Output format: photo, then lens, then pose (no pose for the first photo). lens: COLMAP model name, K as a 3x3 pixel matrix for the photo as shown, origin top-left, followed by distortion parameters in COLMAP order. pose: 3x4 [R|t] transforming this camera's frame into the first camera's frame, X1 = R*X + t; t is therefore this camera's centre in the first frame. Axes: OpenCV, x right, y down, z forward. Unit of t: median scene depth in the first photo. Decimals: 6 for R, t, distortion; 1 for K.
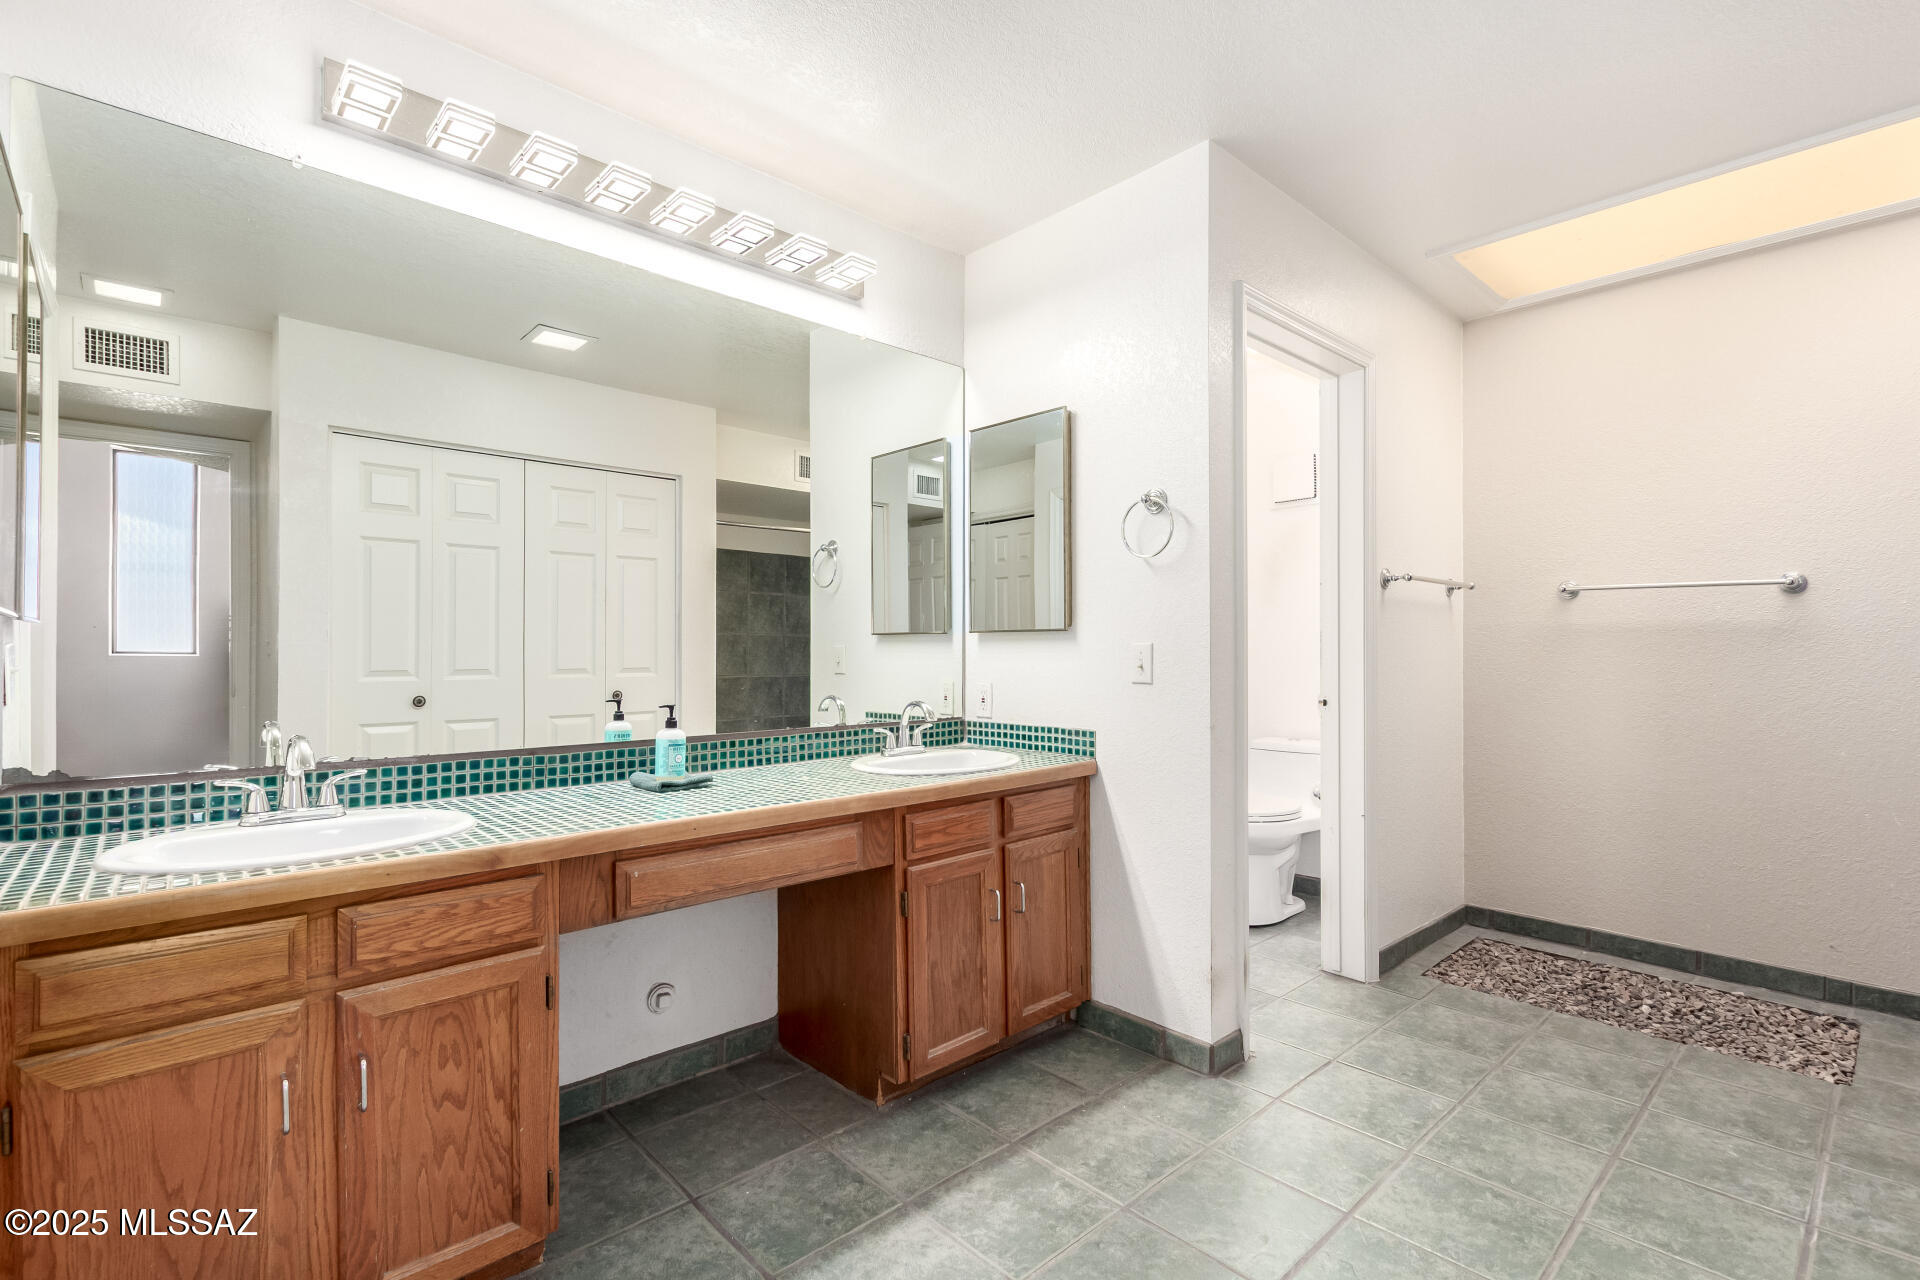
lens RADIAL K [[876.2, 0, 946.6], [0, 876.2, 642.4], [0, 0, 1]] dist [0.009058, -0.001799]
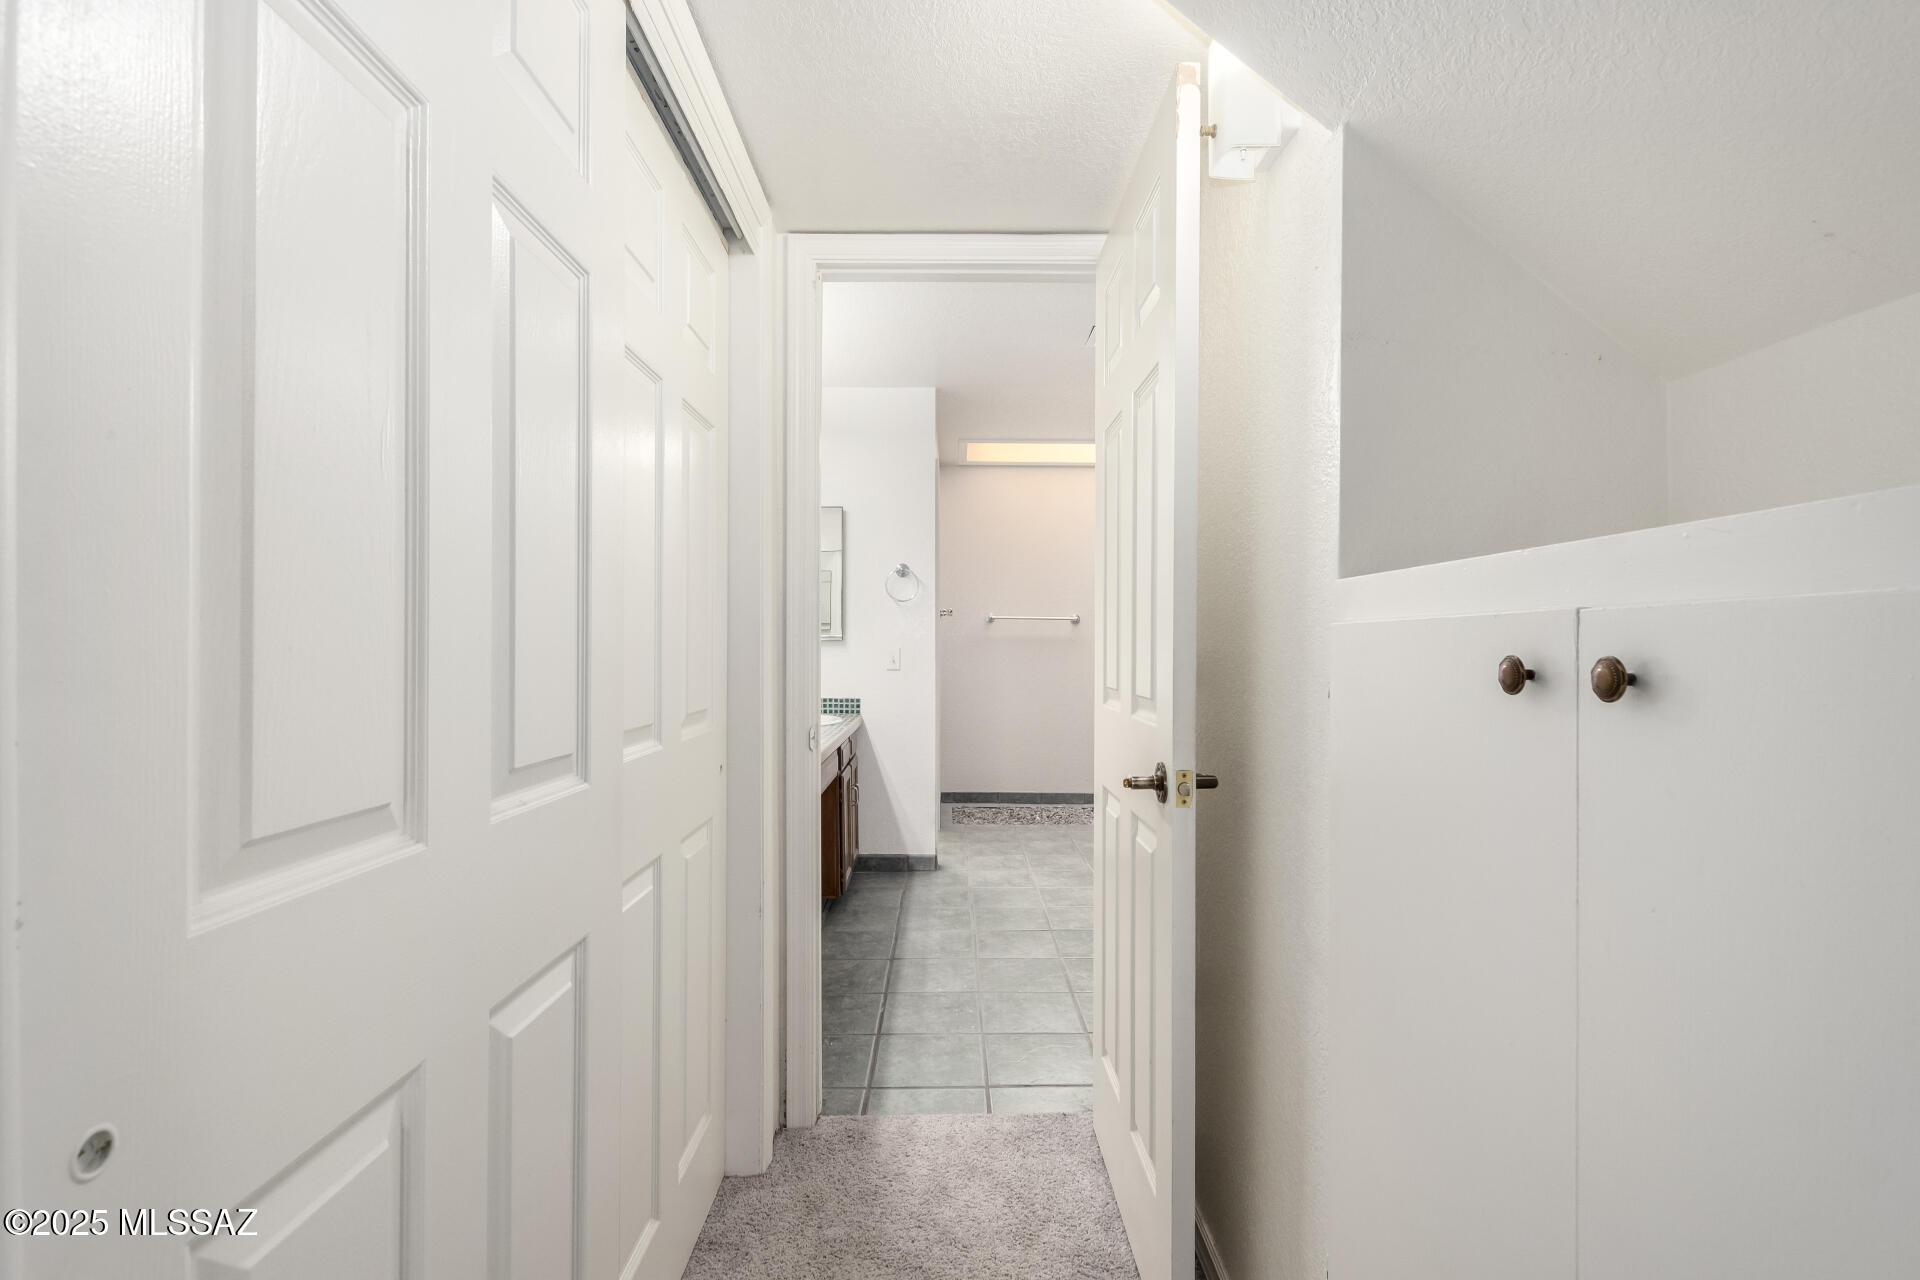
lens RADIAL K [[876.2, 0, 953.0], [0, 876.2, 637.1], [0, 0, 1]] dist [0.009058, -0.001799]
pose [[0.672927, 0.007129, 0.739674, -1.073302], [-0.009010, 0.999958, -0.001441, -0.020654], [-0.739654, -0.005694, 0.672963, -0.321763]]
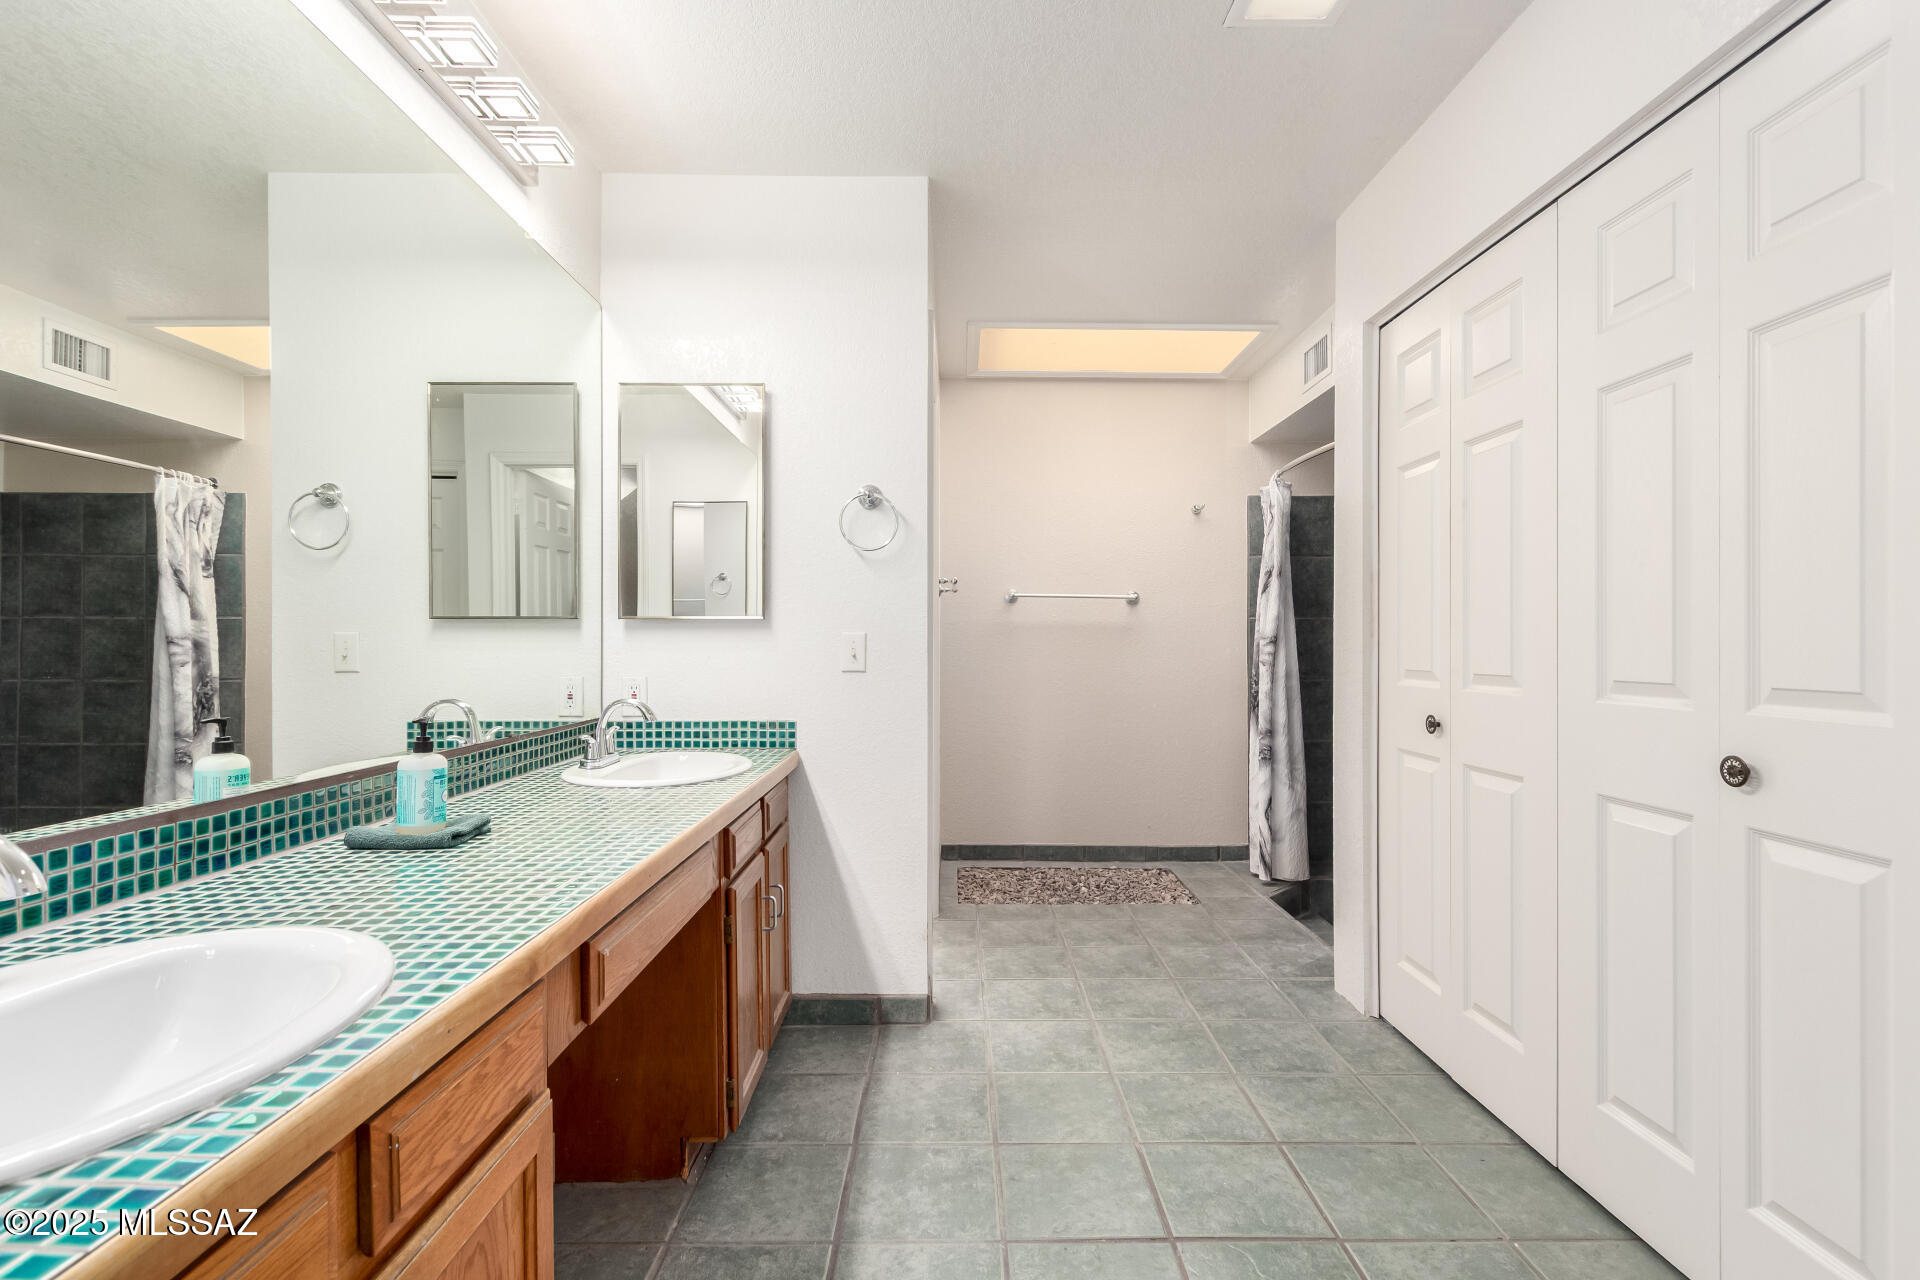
lens RADIAL K [[876.2, 0, 961.3], [0, 876.2, 639.7], [0, 0, 1]] dist [0.009058, -0.001799]
pose [[0.670445, 0.004036, 0.741948, -0.477606], [-0.008419, 0.999962, 0.002168, 0.006020], [-0.741912, -0.007700, 0.670454, 0.219398]]
